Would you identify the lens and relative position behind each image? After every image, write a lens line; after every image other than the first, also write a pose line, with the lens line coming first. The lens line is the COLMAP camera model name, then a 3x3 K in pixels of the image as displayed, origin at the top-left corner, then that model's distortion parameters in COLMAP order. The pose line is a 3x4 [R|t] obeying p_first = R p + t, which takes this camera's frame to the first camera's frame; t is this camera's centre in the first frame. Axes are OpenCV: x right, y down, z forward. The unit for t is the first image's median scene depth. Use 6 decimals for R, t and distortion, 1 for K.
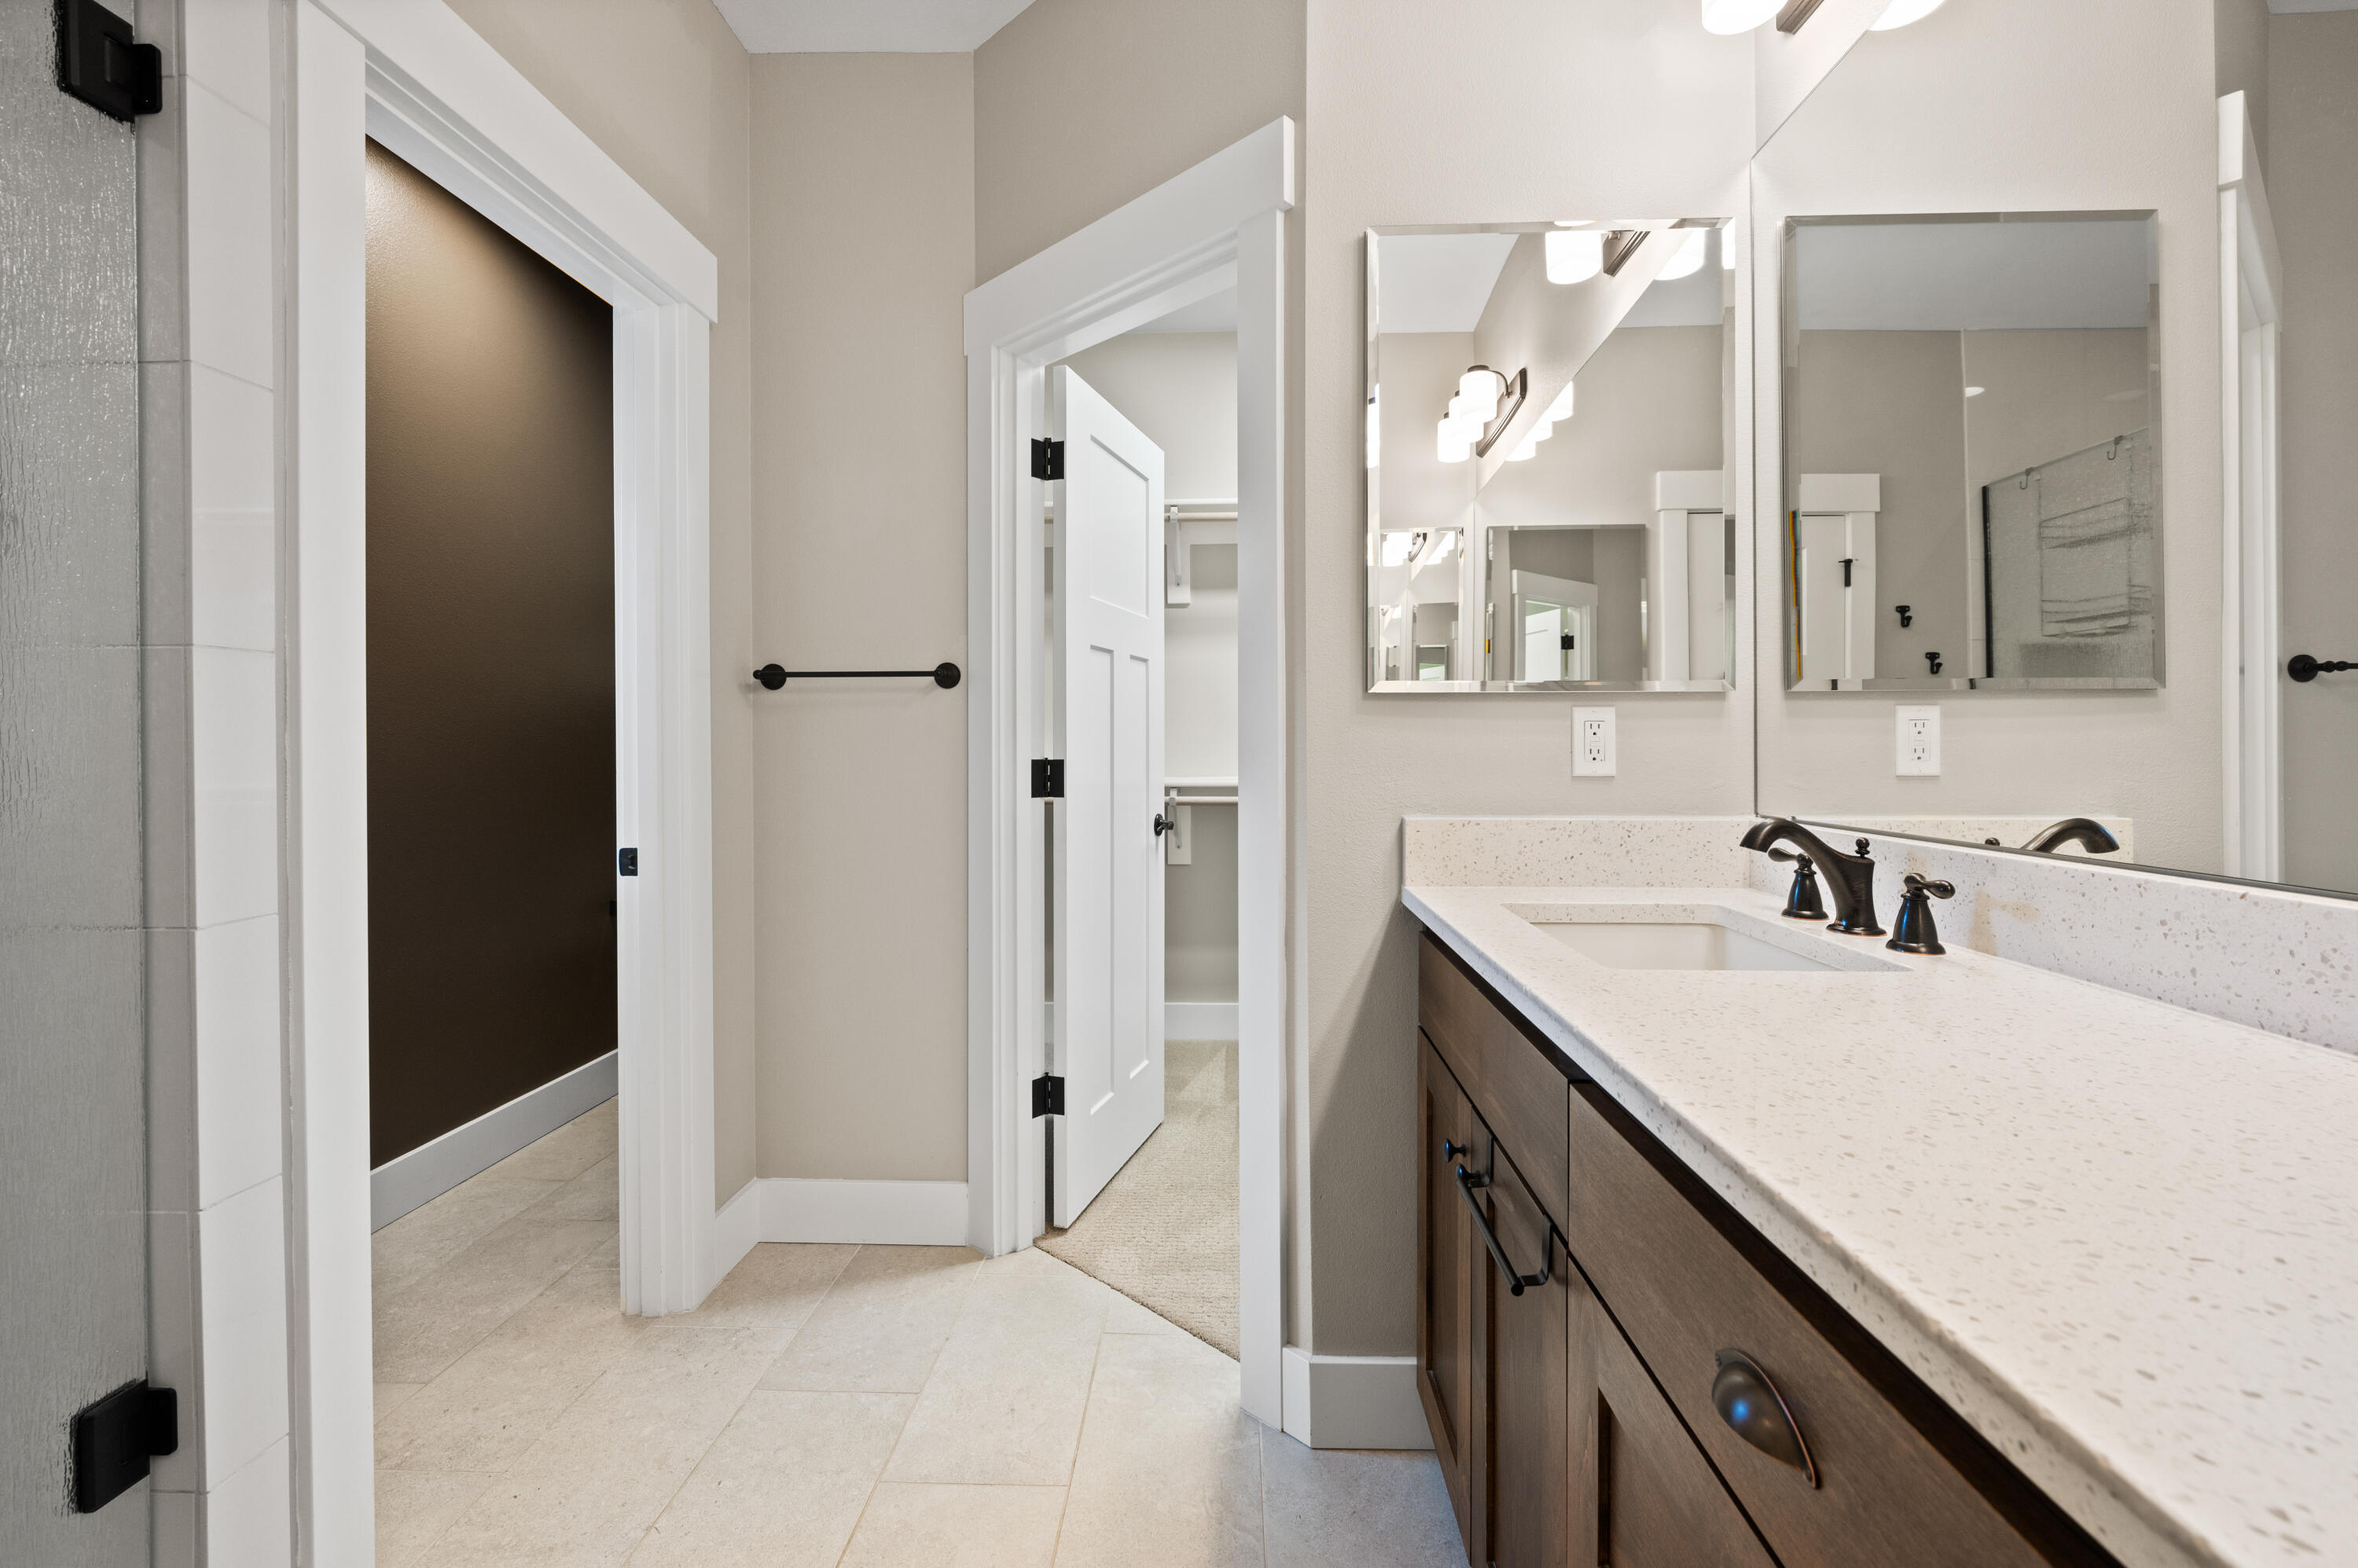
lens RADIAL K [[972.3, 0, 1182.8], [0, 972.3, 757.8], [0, 0, 1]] dist [-0.006799, -0.000694]
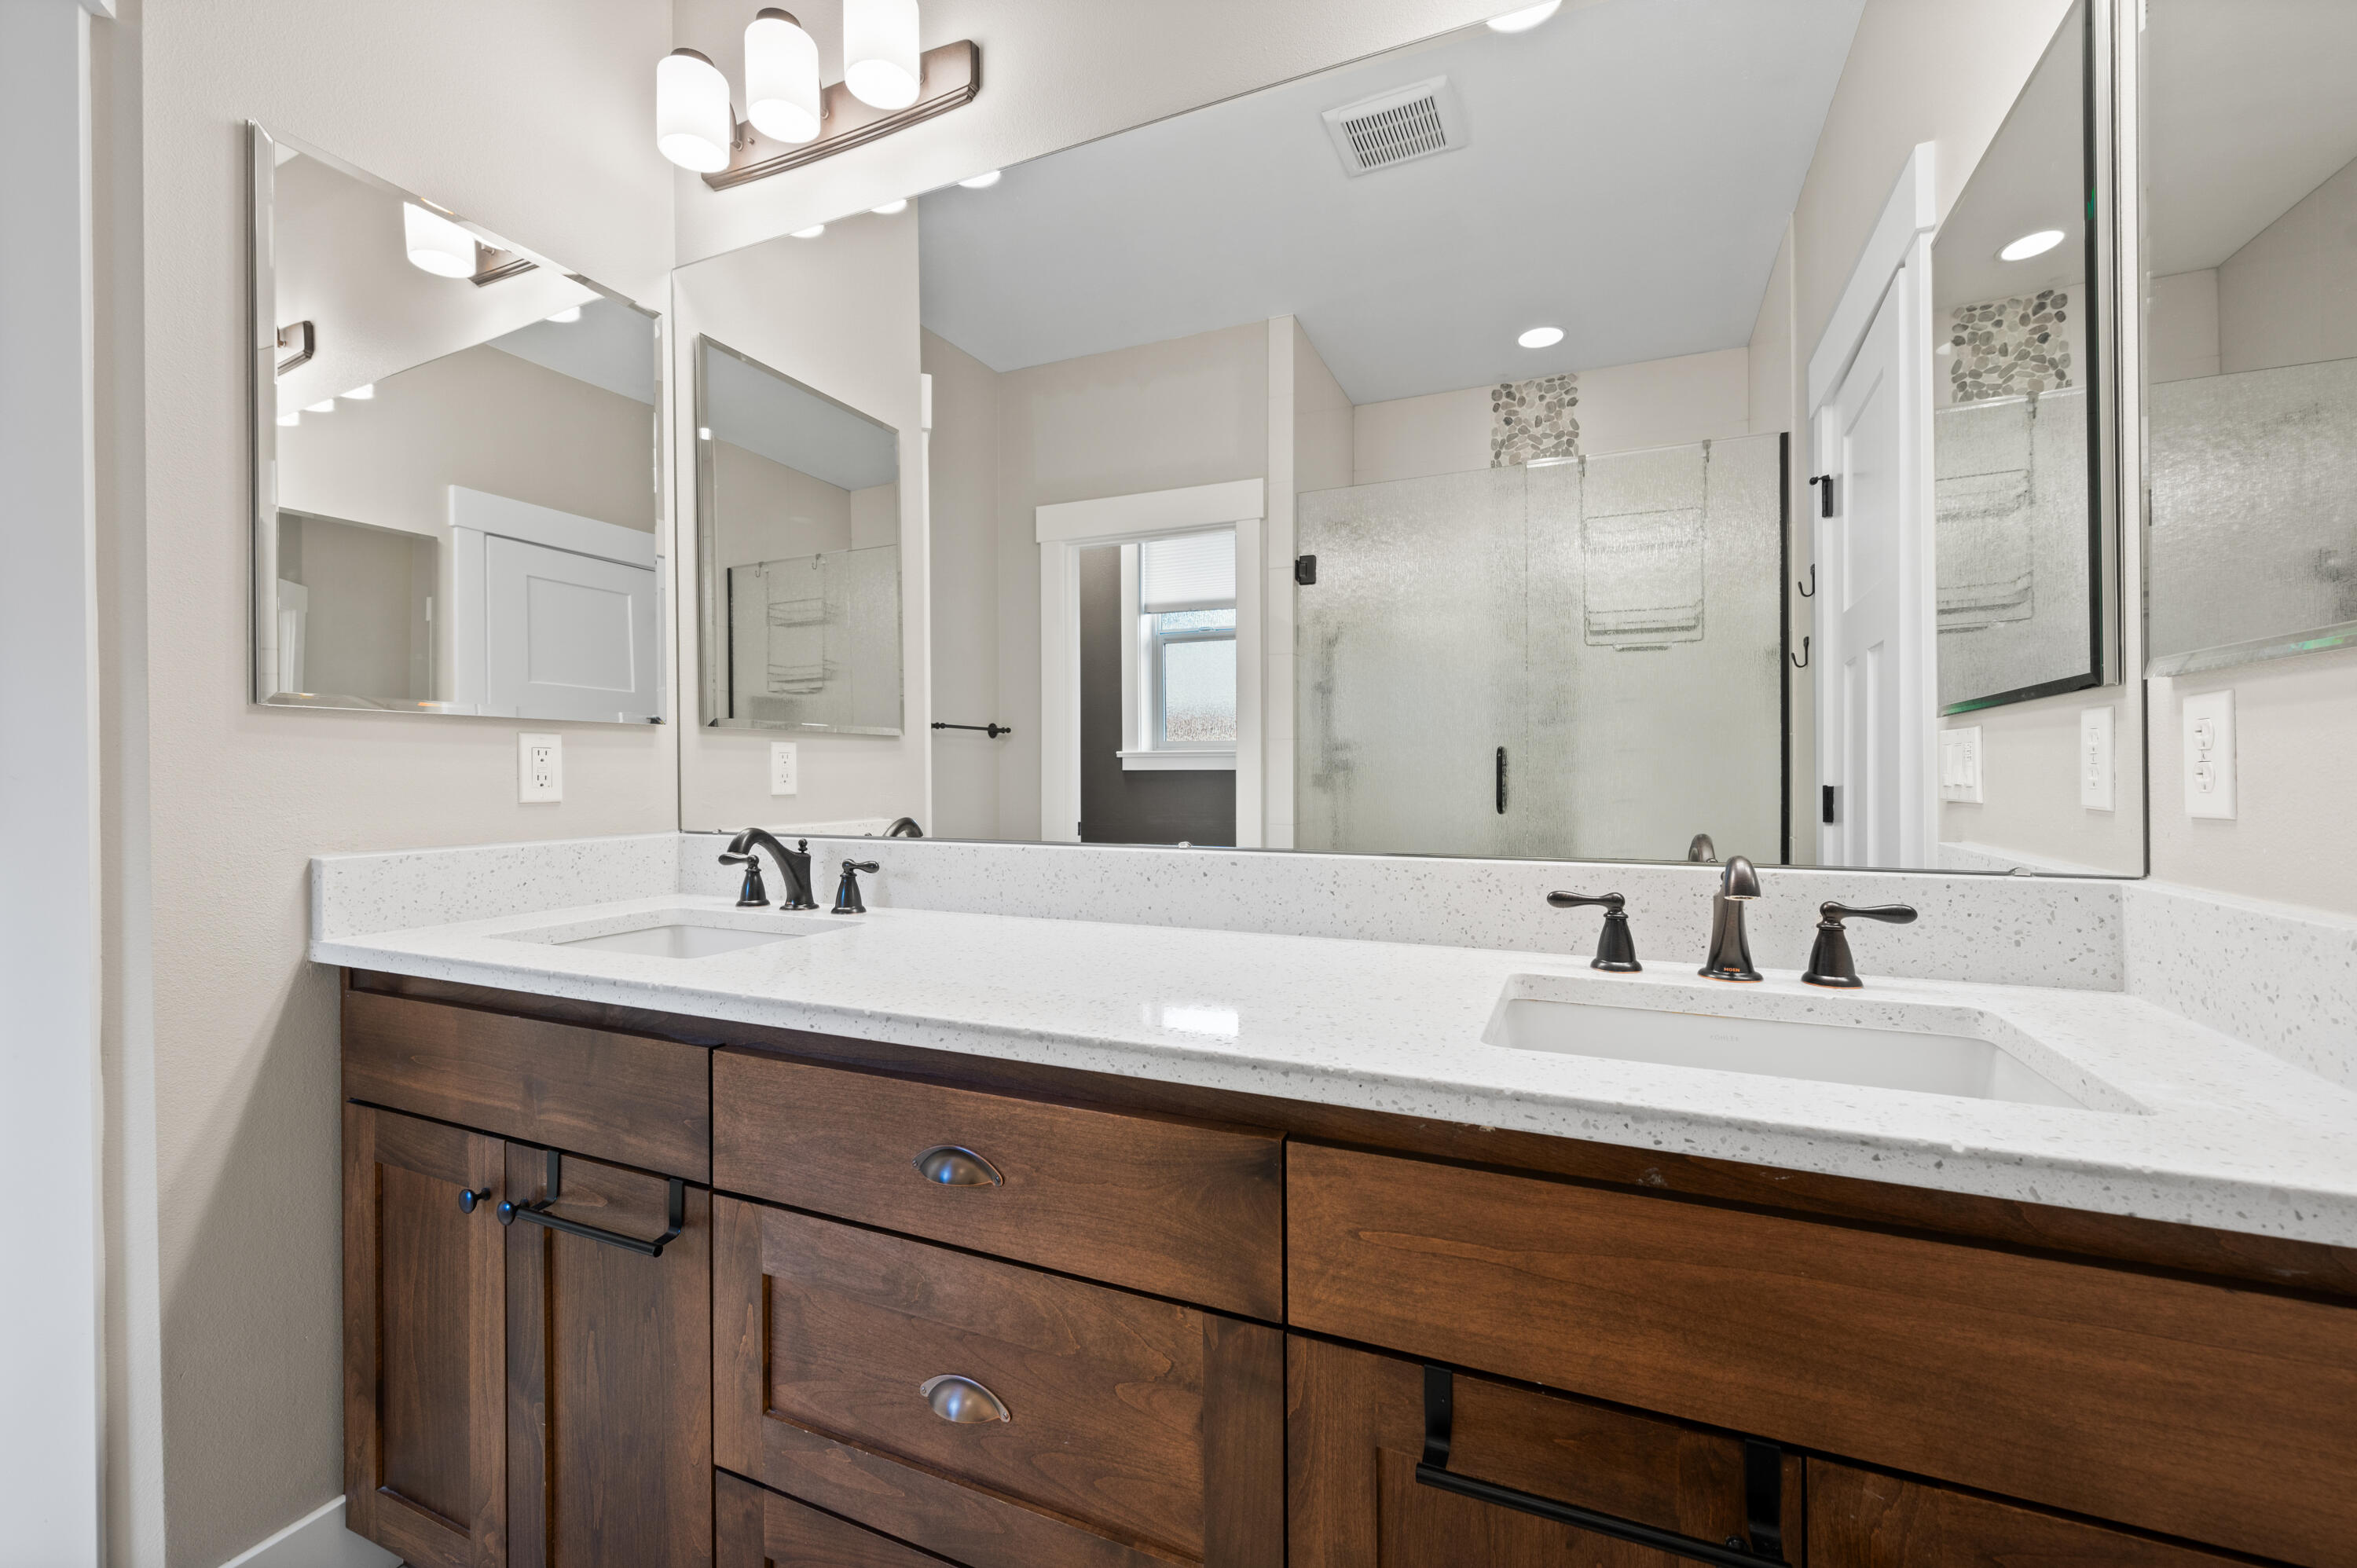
lens RADIAL K [[954.9, 0, 1181.9], [0, 954.9, 794.1], [0, 0, 1]] dist [-0.000620, -0.000086]
pose [[0.348245, -0.022804, 0.937126, -0.289777], [0.013192, 0.999724, 0.019425, -0.000114], [-0.937311, 0.005598, 0.348449, 0.019401]]
